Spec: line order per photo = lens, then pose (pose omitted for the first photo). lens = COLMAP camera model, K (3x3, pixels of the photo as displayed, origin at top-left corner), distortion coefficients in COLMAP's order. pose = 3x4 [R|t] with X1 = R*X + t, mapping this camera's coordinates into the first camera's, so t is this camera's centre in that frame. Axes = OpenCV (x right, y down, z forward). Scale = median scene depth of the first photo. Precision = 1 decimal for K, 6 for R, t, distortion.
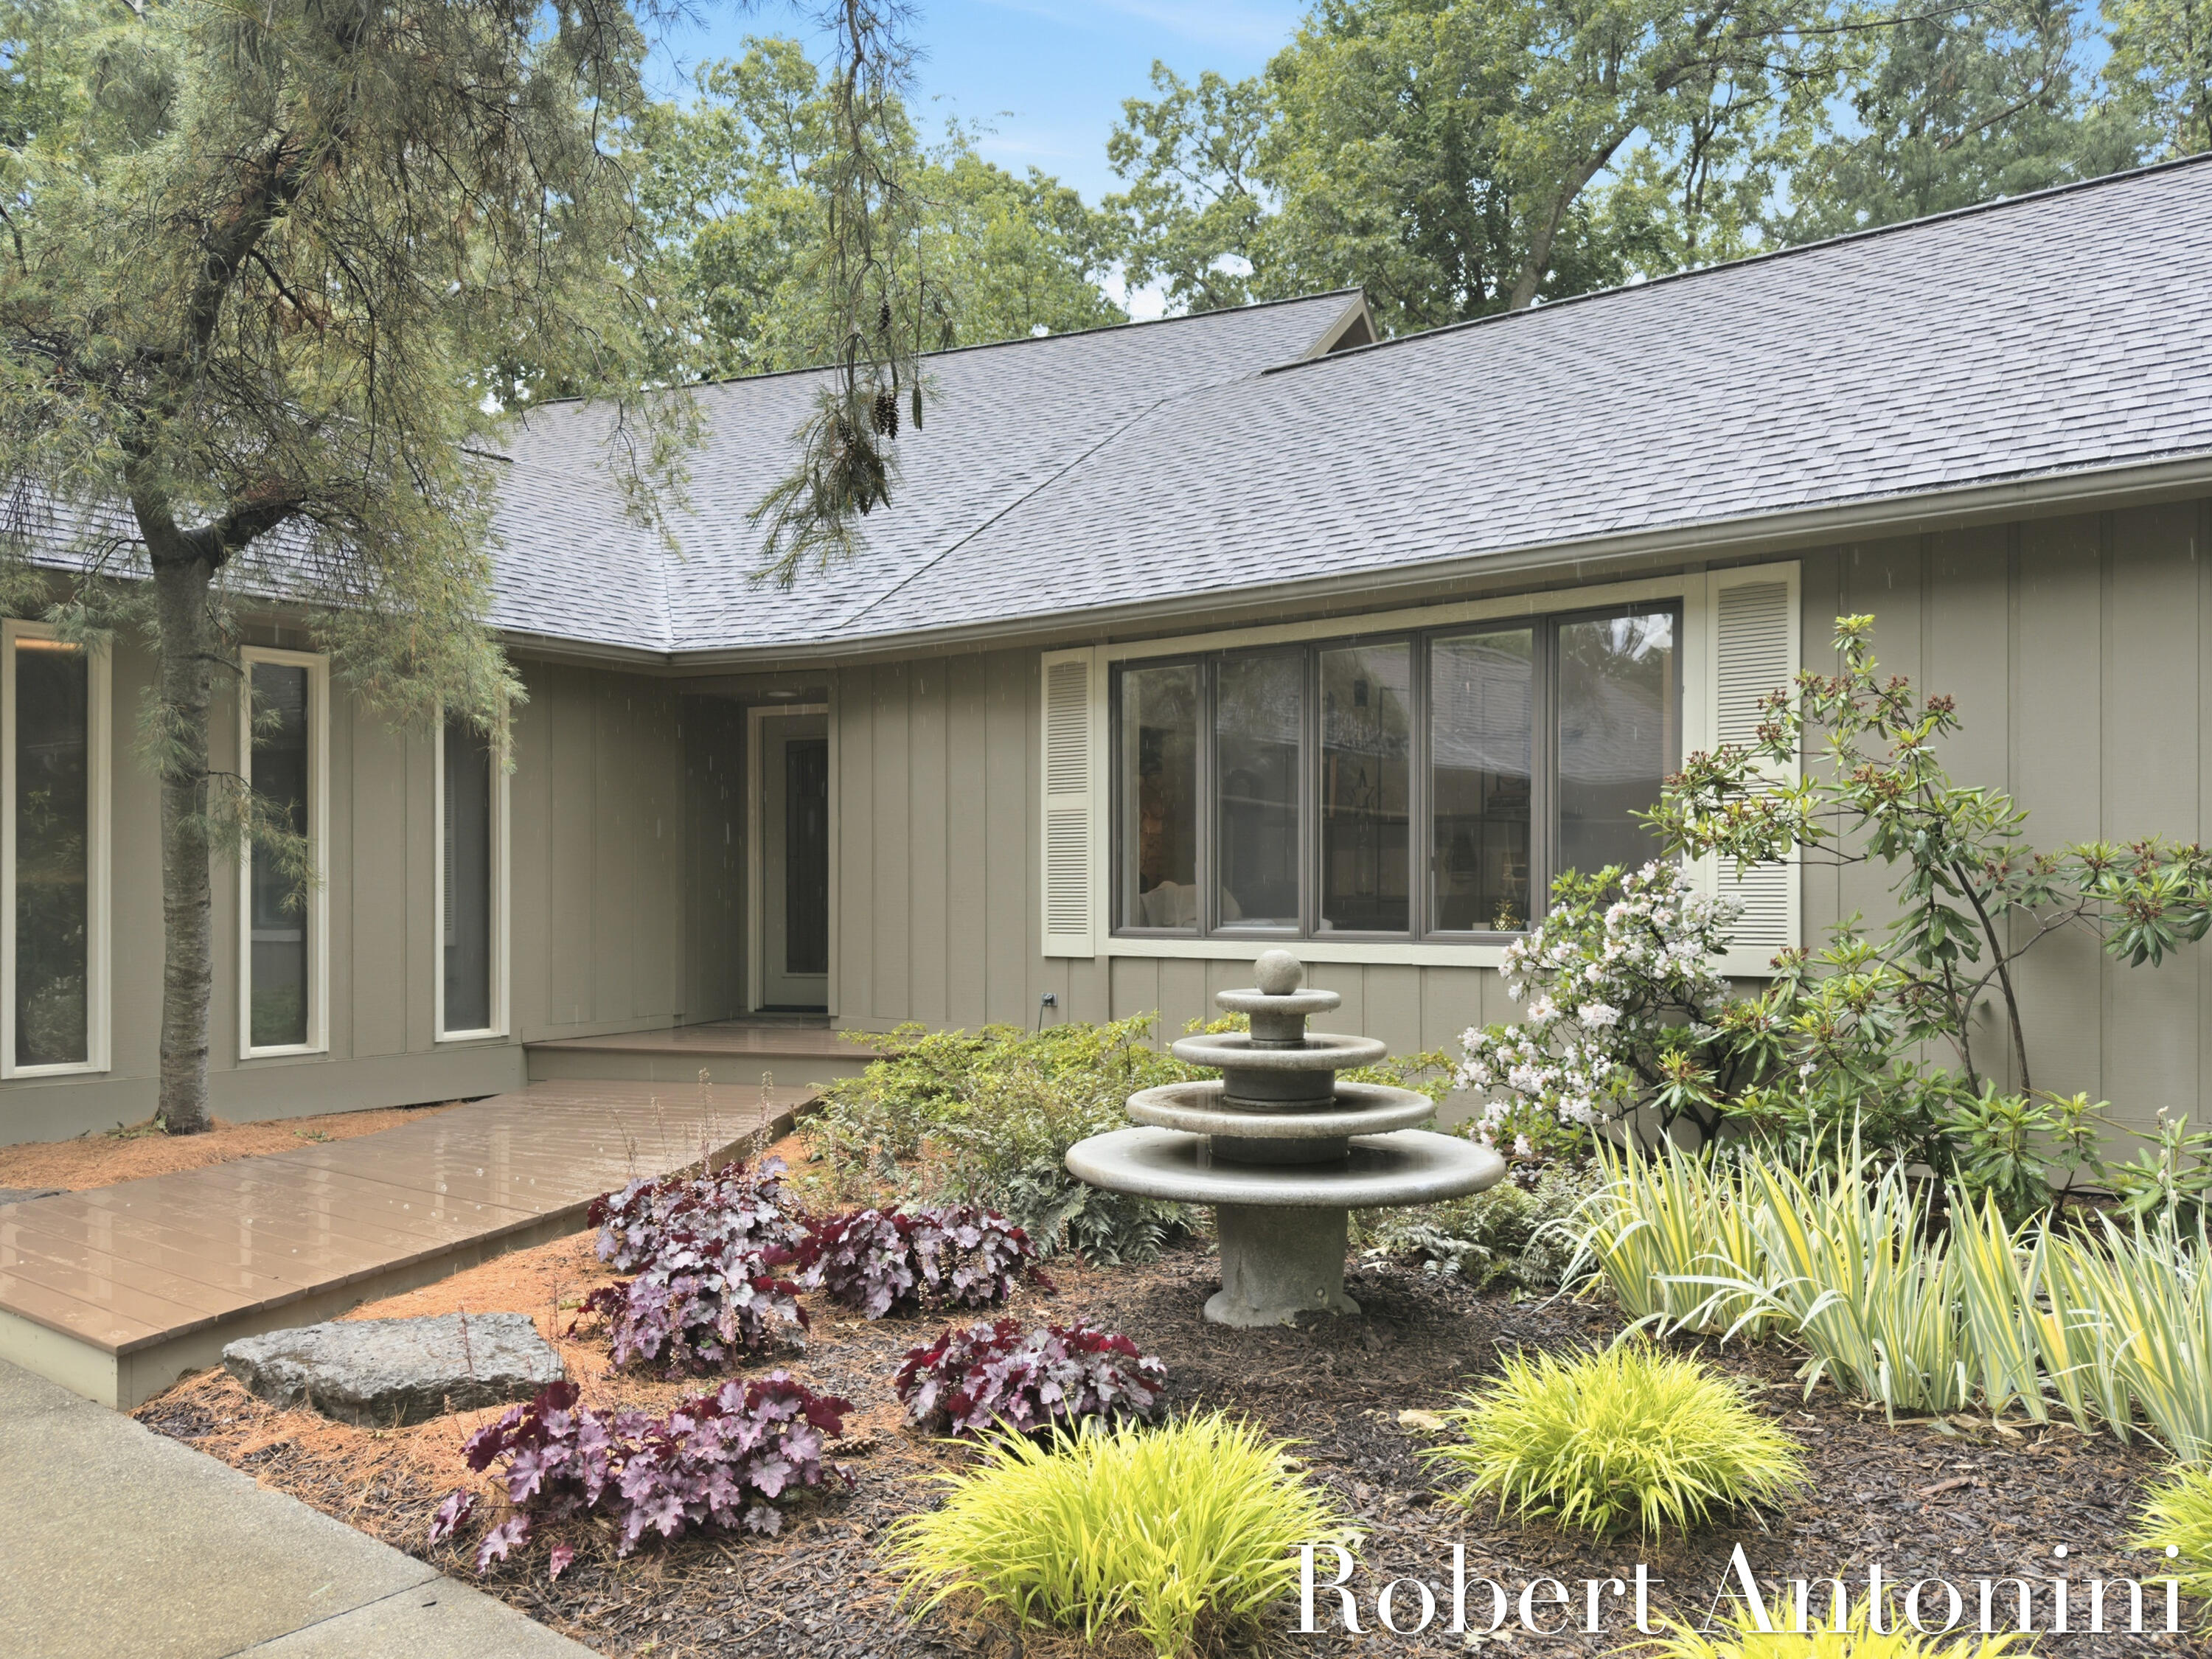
lens RADIAL K [[1719.6, 0, 1106.0], [0, 1719.6, 829.5], [0, 0, 1]] dist [0.010819, -0.000375]
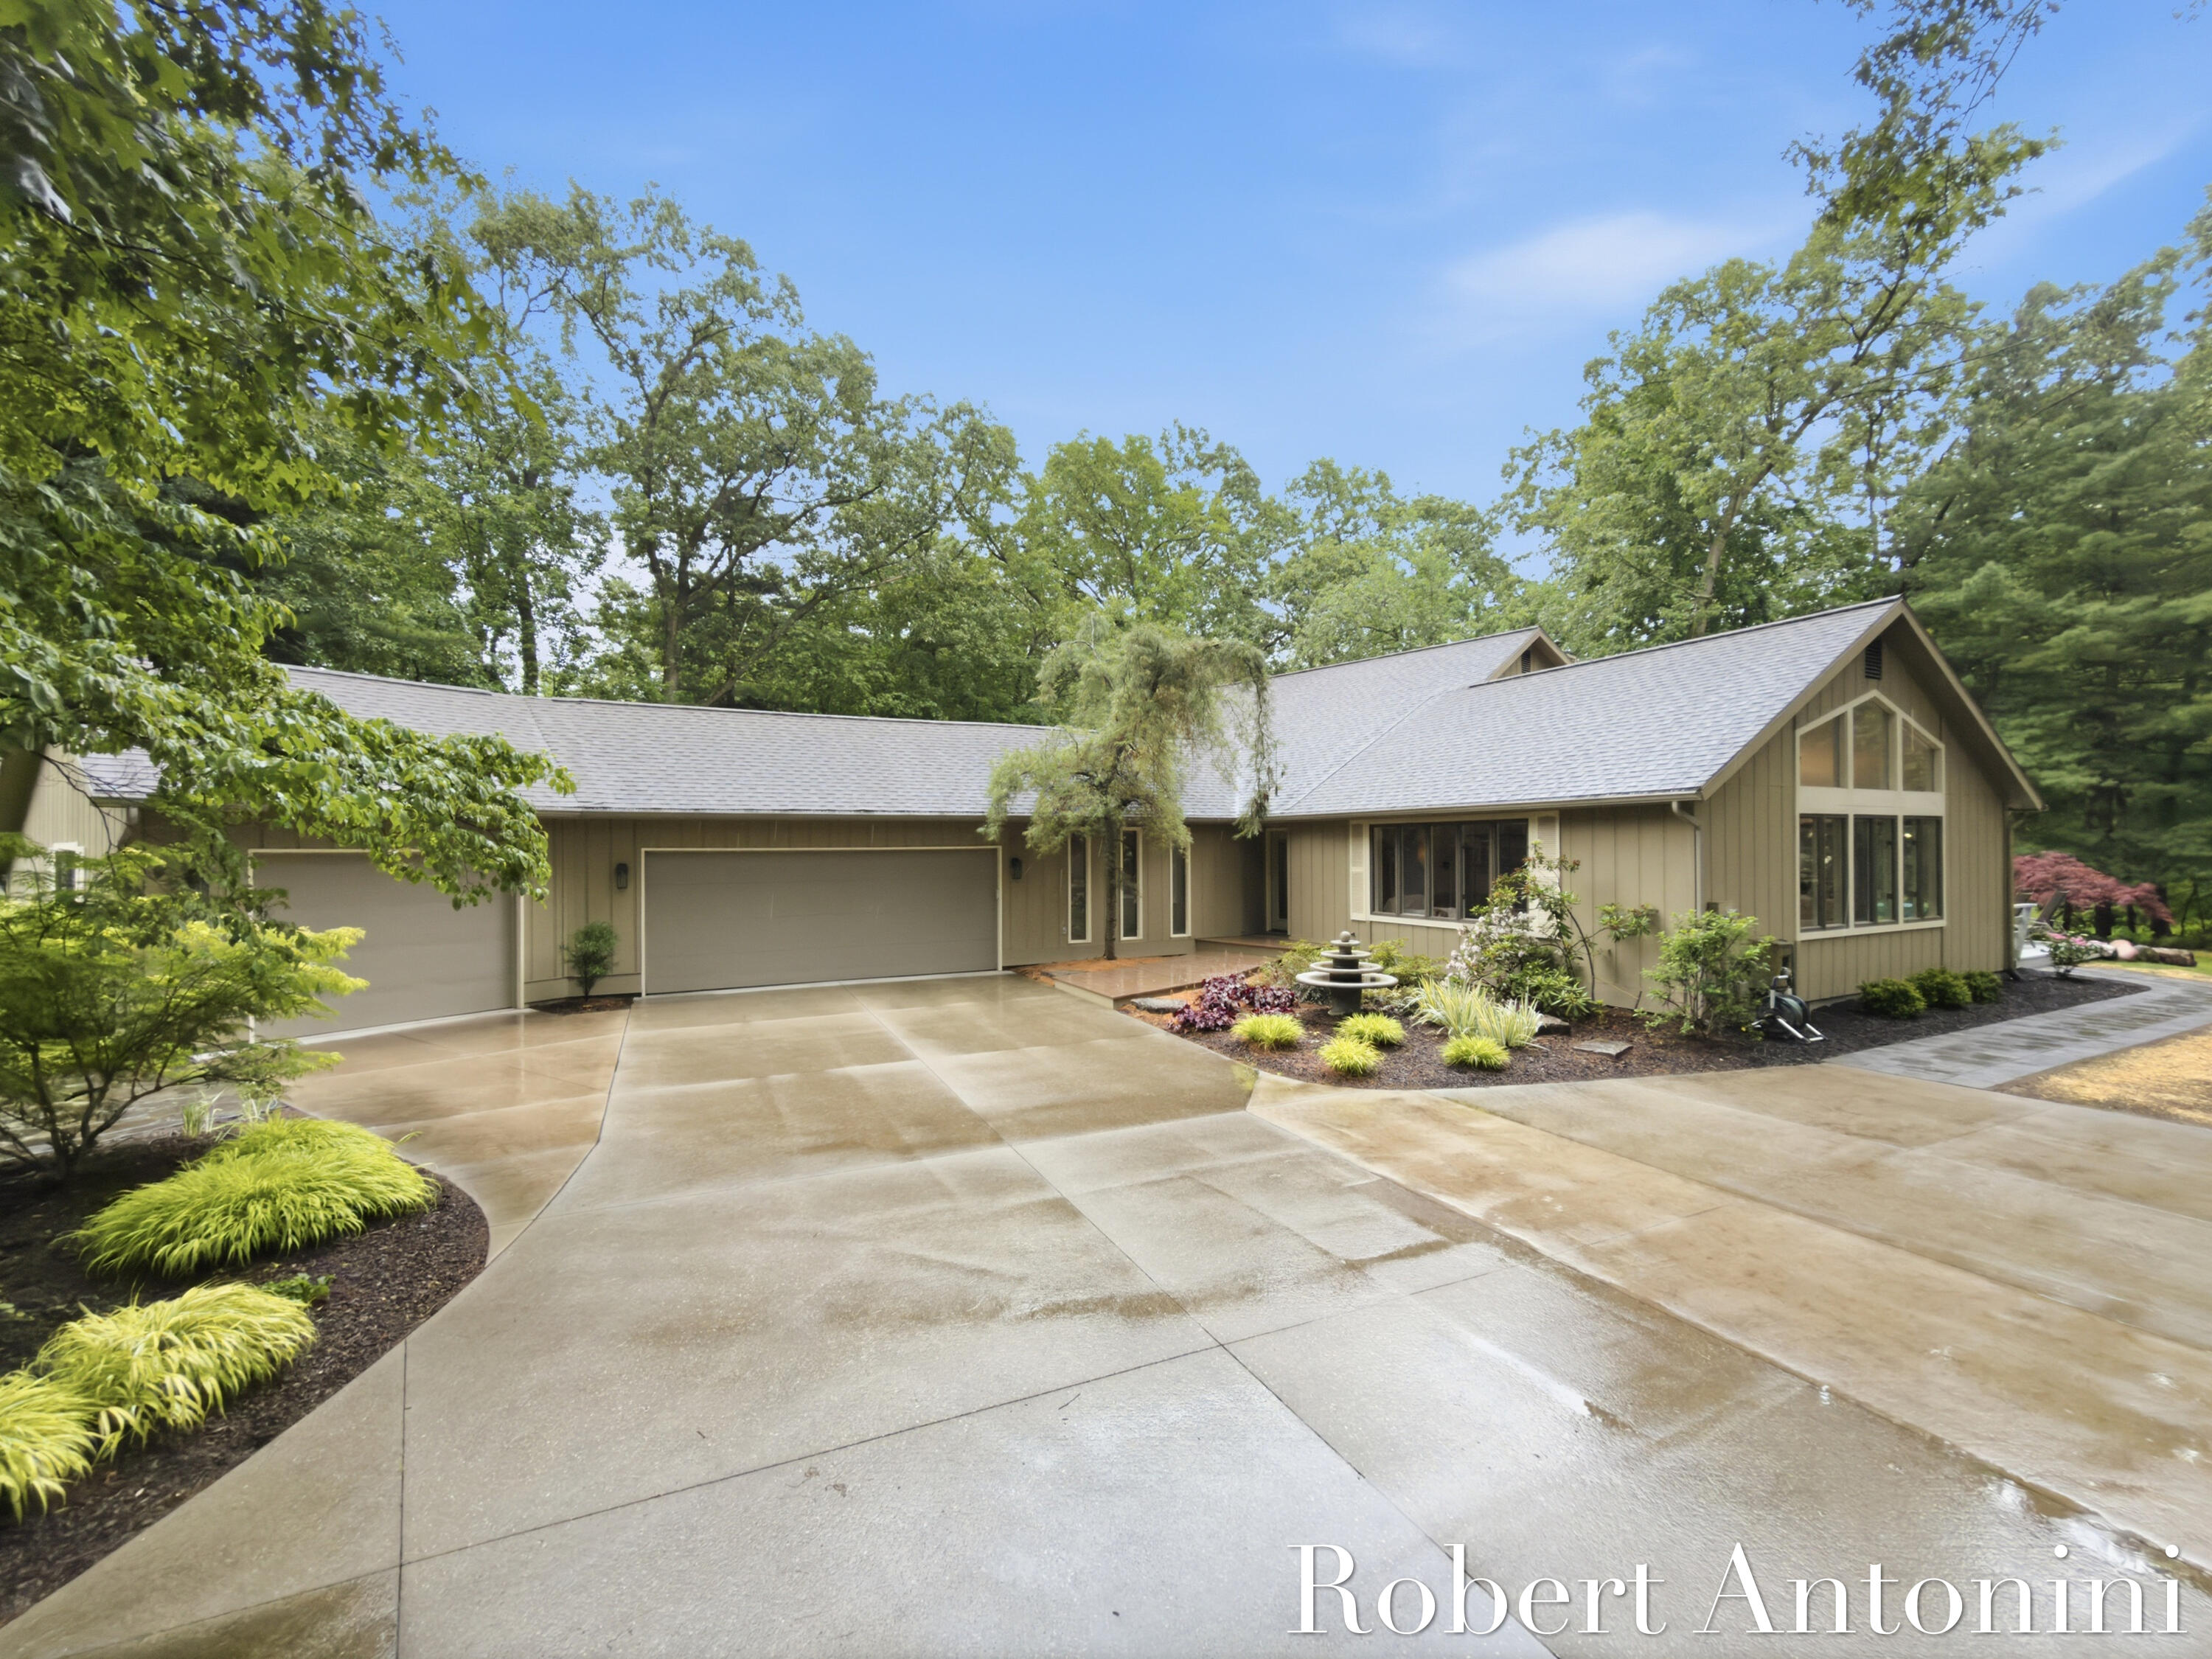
lens RADIAL K [[906.1, 0, 1106.0], [0, 906.1, 829.5], [0, 0, 1]] dist [-0.001440, -0.000044]
pose [[0.901406, -0.005633, -0.432938, 0.291813], [0.011622, 0.999870, 0.011188, -0.119019], [0.432819, -0.015116, 0.901354, -0.713336]]
